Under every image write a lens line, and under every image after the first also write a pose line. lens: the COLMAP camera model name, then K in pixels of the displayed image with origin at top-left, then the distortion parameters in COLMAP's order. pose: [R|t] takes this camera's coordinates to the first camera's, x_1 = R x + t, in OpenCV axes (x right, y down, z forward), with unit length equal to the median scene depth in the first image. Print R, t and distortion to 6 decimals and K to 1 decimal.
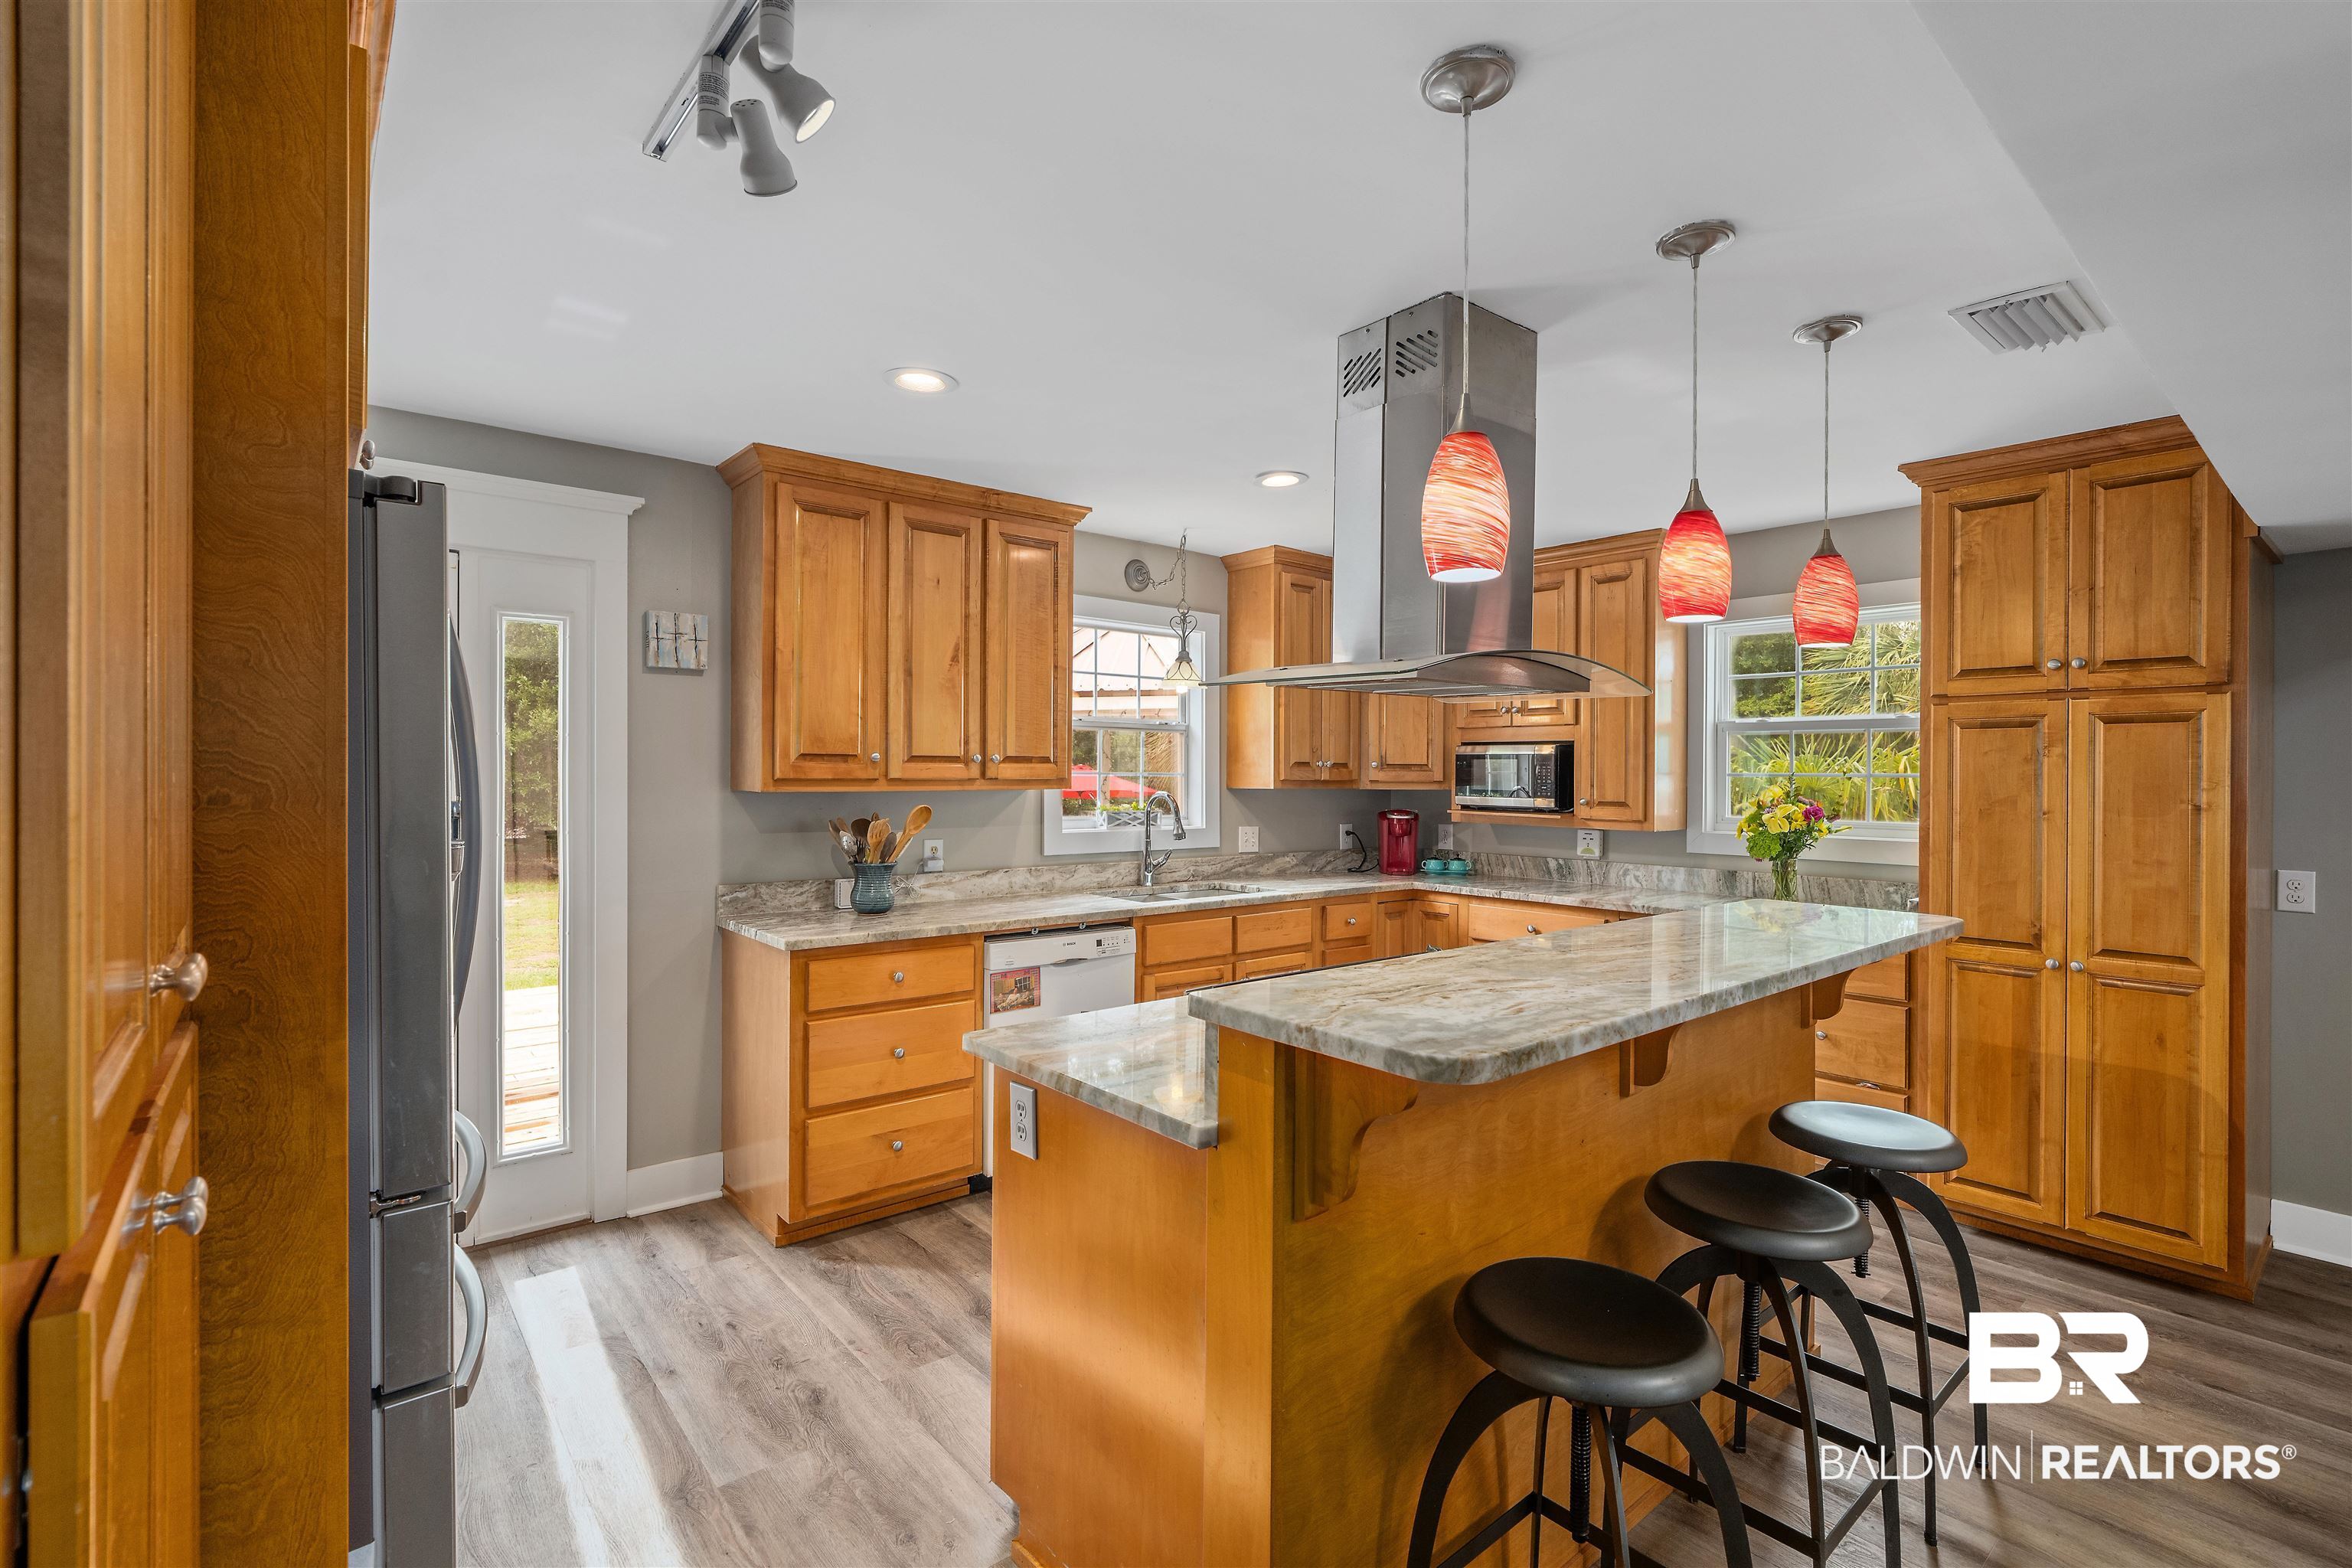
lens RADIAL K [[1061.6, 0, 1214.6], [0, 1061.6, 778.0], [0, 0, 1]] dist [-0.001400, -0.000116]
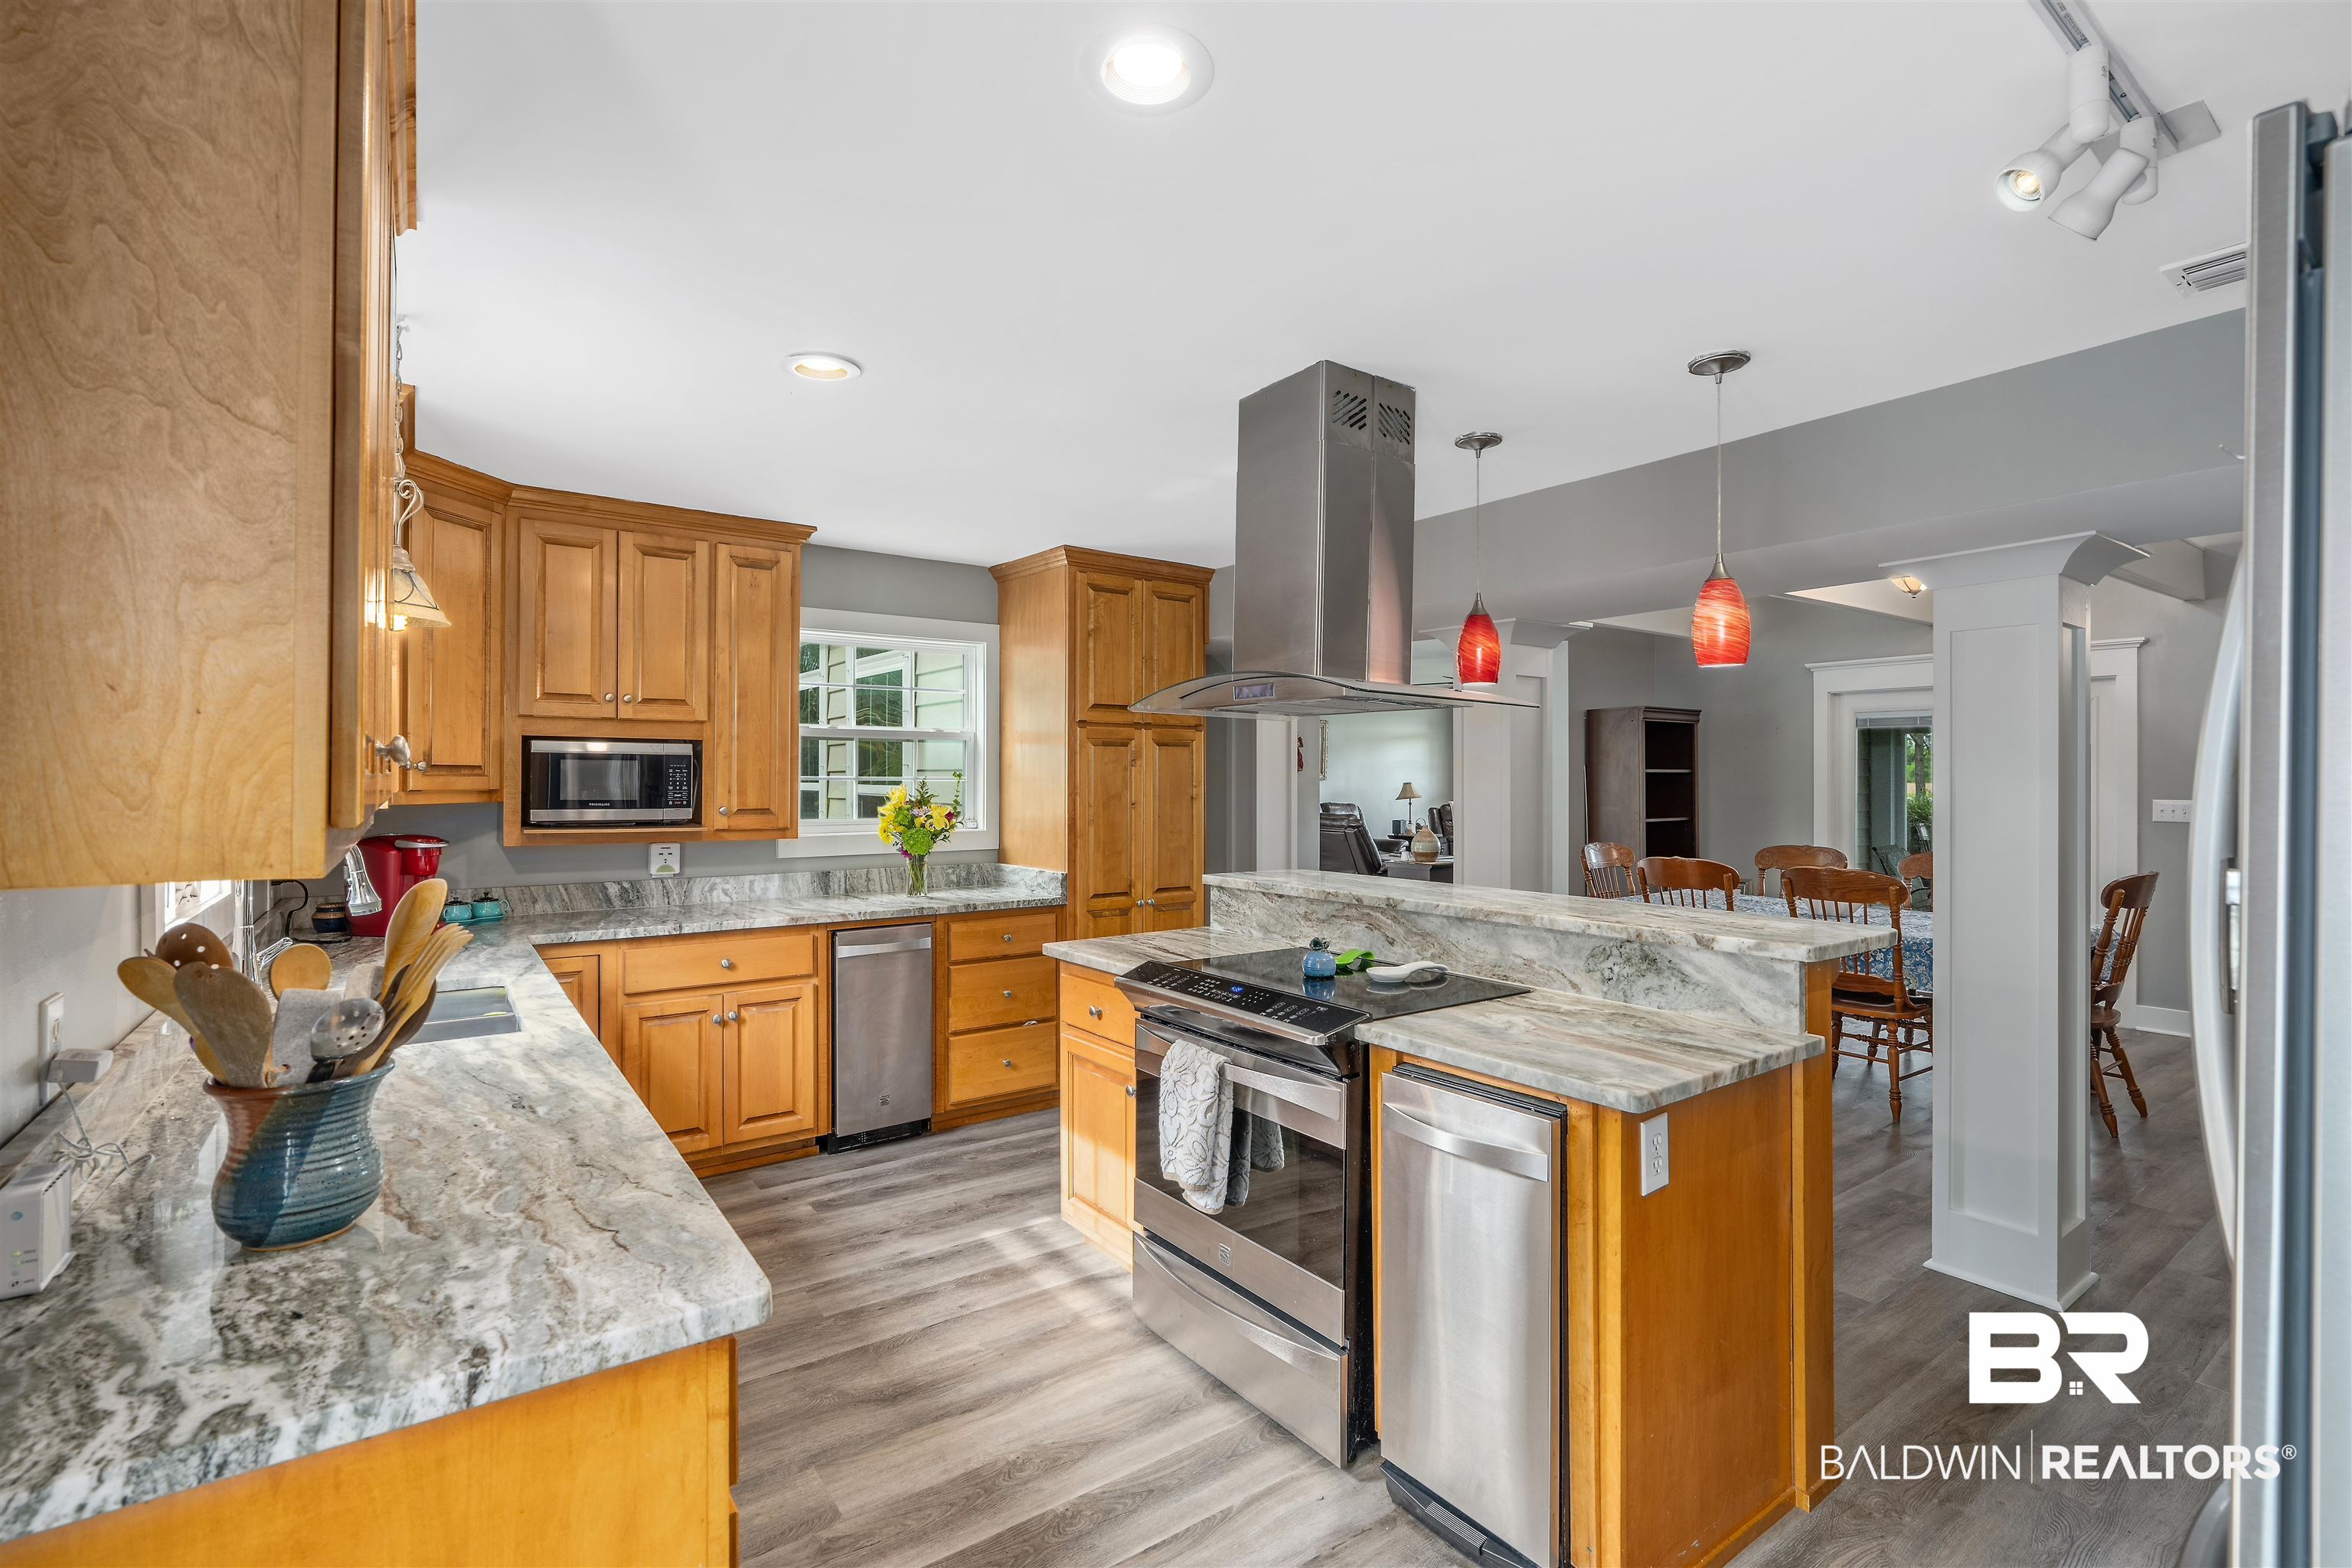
lens RADIAL K [[1047.3, 0, 1176.0], [0, 1047.3, 784.0], [0, 0, 1]] dist [0.033950, -0.000070]
pose [[0.113886, -0.012174, 0.993419, -0.551519], [0.002023, 0.999926, 0.012022, -0.010382], [-0.993492, 0.000640, 0.113903, 0.616913]]
